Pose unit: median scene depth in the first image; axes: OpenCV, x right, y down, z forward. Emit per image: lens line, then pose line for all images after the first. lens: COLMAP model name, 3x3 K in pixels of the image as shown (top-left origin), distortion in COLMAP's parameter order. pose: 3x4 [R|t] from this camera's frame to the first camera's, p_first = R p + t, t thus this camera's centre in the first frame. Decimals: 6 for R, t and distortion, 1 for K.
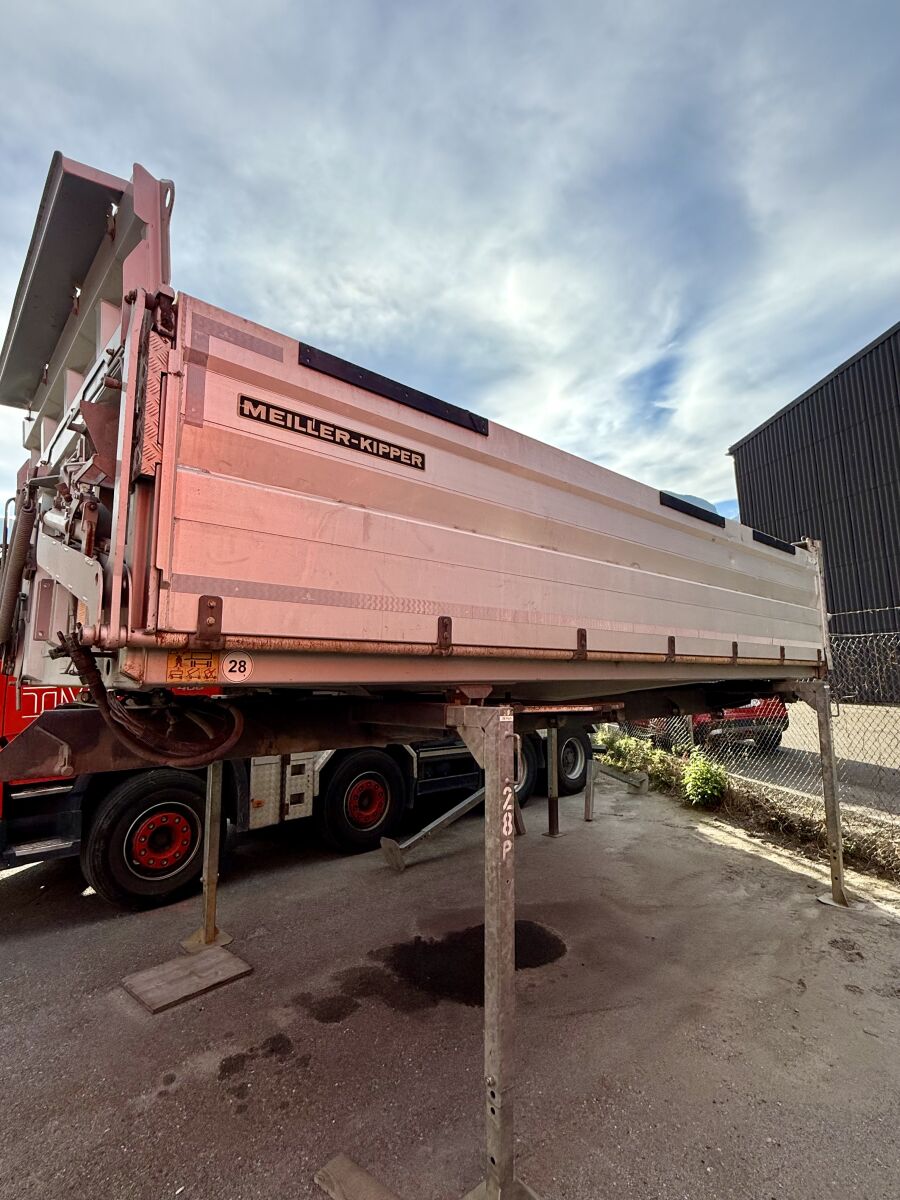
lens RADIAL K [[587.0, 0, 450.0], [0, 587.0, 600.0], [0, 0, 1]] dist [0.001762, -0.000305]
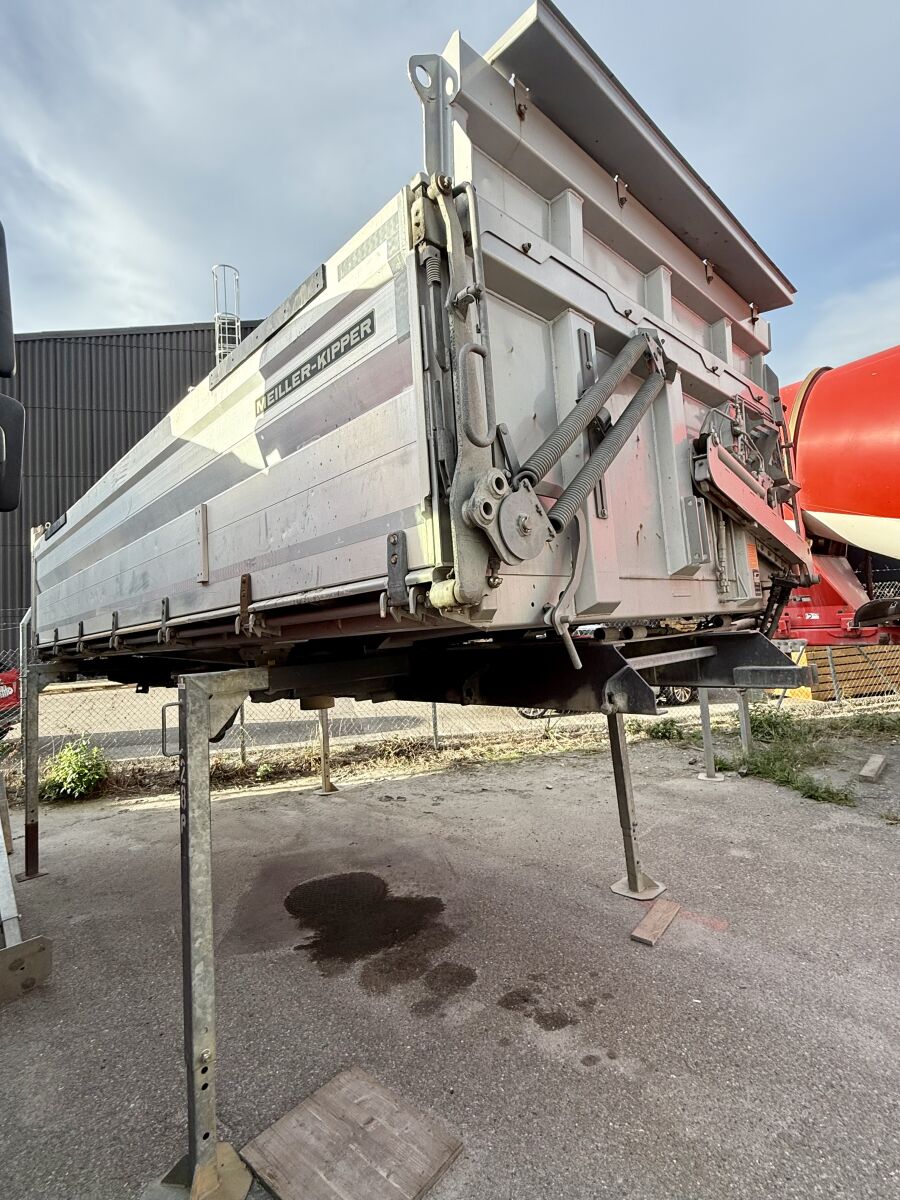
lens RADIAL K [[576.1, 0, 450.0], [0, 576.1, 600.0], [0, 0, 1]] dist [0.002946, 0.000633]
pose [[-0.023335, 0.066325, 0.997525, -1.071673], [-0.064390, 0.995625, -0.067705, 0.144420], [-0.997652, -0.065810, -0.018962, 0.978014]]
